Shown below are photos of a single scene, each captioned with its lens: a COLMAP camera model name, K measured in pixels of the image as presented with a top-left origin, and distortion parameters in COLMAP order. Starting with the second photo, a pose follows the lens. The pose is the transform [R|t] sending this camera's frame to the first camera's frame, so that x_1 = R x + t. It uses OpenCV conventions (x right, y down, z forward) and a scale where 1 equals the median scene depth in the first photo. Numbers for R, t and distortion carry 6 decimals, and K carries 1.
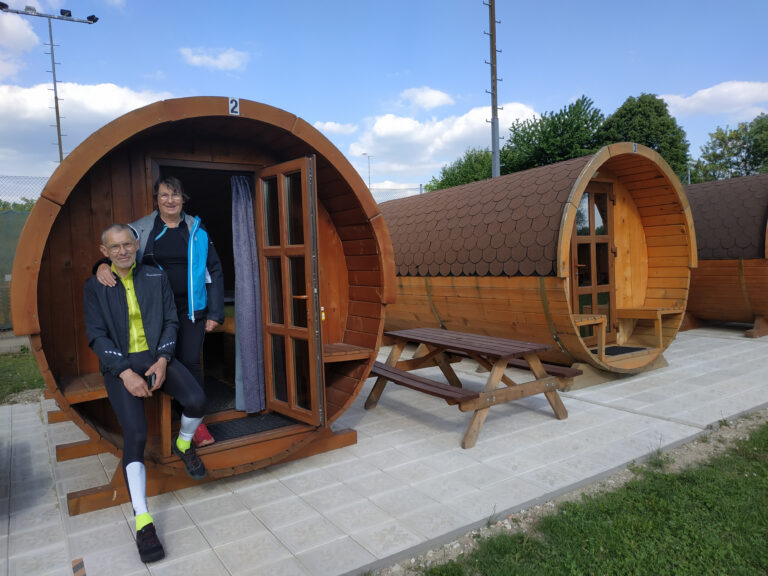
lens RADIAL K [[533.1, 0, 384.0], [0, 533.1, 288.0], [0, 0, 1]] dist [-0.031268, 0.000210]
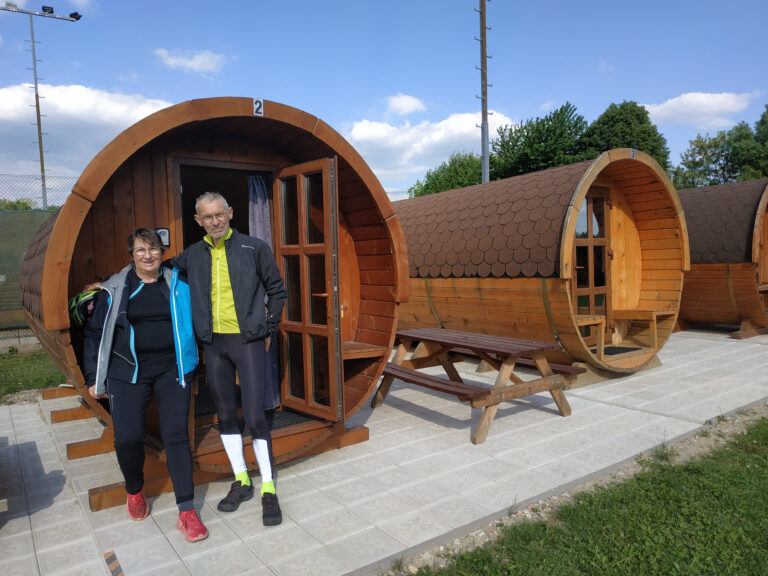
lens RADIAL K [[534.9, 0, 384.0], [0, 534.9, 288.0], [0, 0, 1]] dist [-0.031127, 0.001132]
pose [[0.999402, 0.004947, 0.034227, -0.055682], [-0.004708, 0.999964, -0.007072, 0.008252], [-0.034260, 0.006906, 0.999389, -0.021982]]
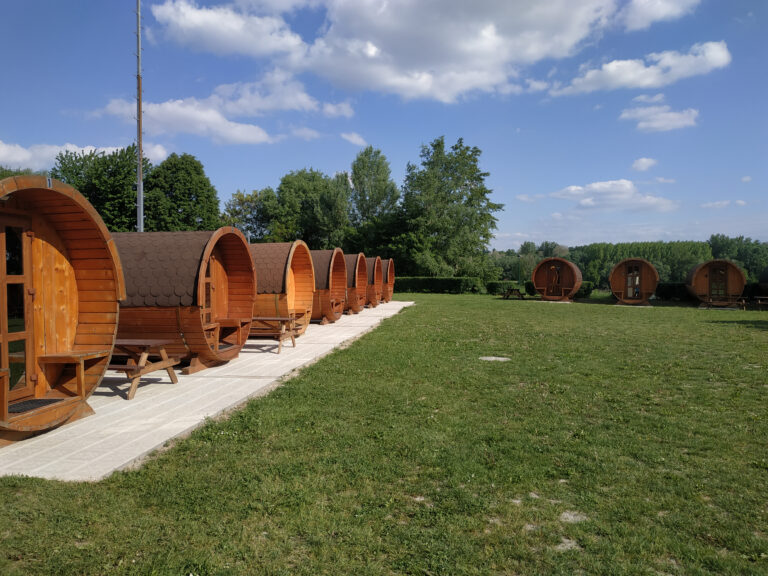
lens RADIAL K [[533.1, 0, 384.0], [0, 533.1, 288.0], [0, 0, 1]] dist [-0.031268, 0.000210]
pose [[0.634872, 0.021888, 0.772307, -1.495673], [0.024317, 0.998537, -0.048289, 0.096314], [-0.772235, 0.049438, 0.633411, -1.081308]]
